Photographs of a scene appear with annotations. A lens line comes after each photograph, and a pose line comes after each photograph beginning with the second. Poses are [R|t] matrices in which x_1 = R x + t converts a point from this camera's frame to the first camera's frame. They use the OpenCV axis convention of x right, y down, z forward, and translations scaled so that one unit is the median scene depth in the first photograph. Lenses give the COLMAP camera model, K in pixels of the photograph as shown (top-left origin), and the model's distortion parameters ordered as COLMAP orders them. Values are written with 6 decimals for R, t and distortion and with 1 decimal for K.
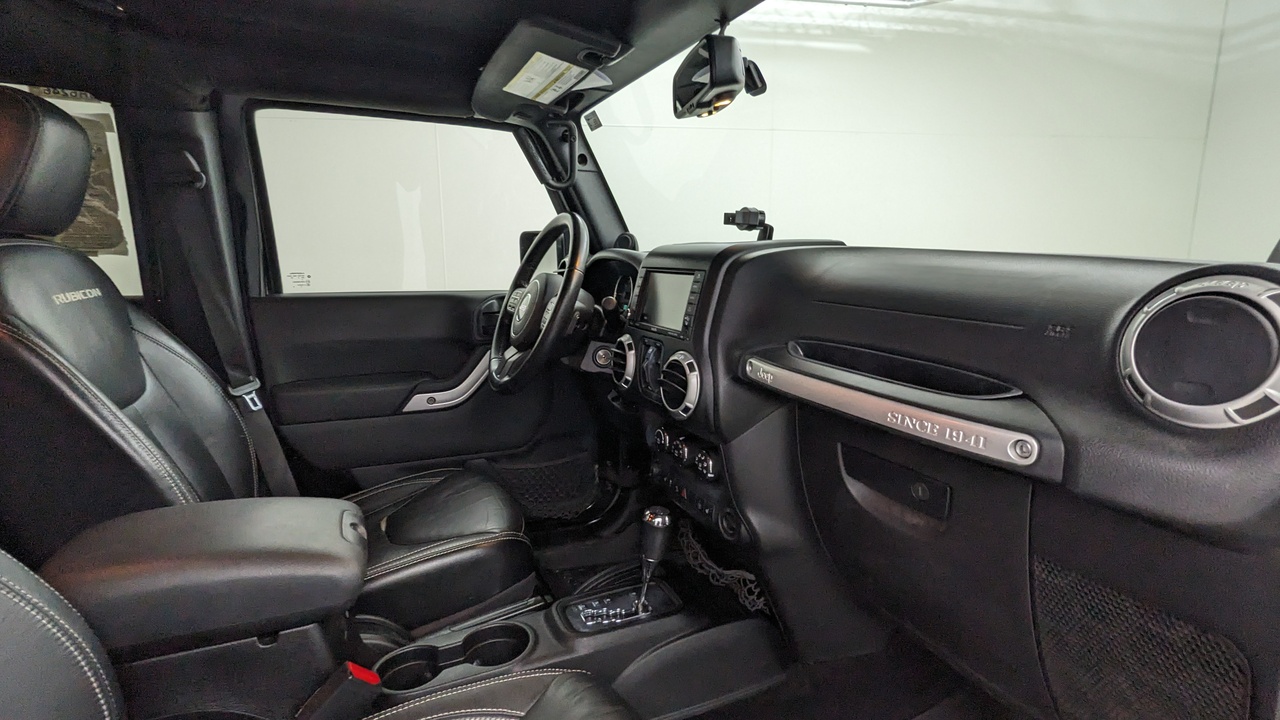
lens RADIAL K [[614.4, 0, 649.0], [0, 614.4, 355.4], [0, 0, 1]] dist [0.002440, -0.002102]
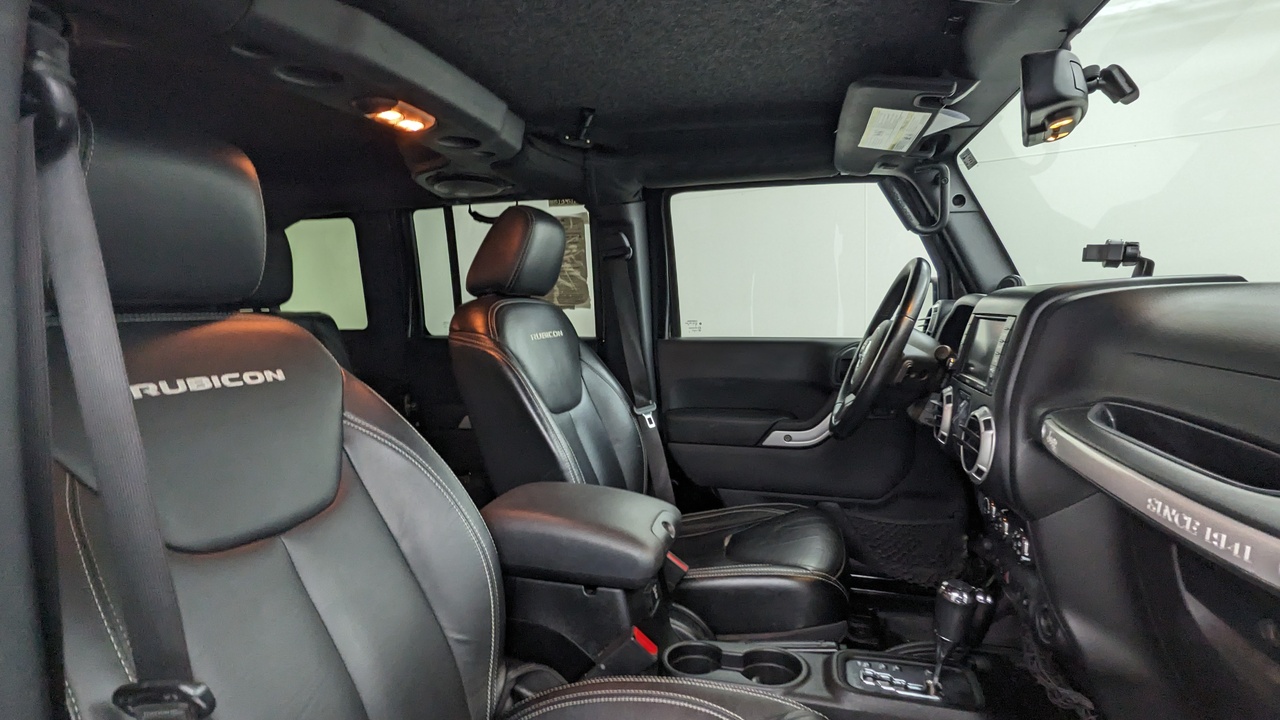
lens RADIAL K [[614.4, 0, 644.8], [0, 614.4, 357.0], [0, 0, 1]] dist [0.002440, -0.002102]
pose [[0.770616, 0.036982, -0.636226, 0.199554], [-0.085638, 0.995270, -0.045875, 0.003893], [0.631519, 0.089838, 0.770138, -0.001270]]
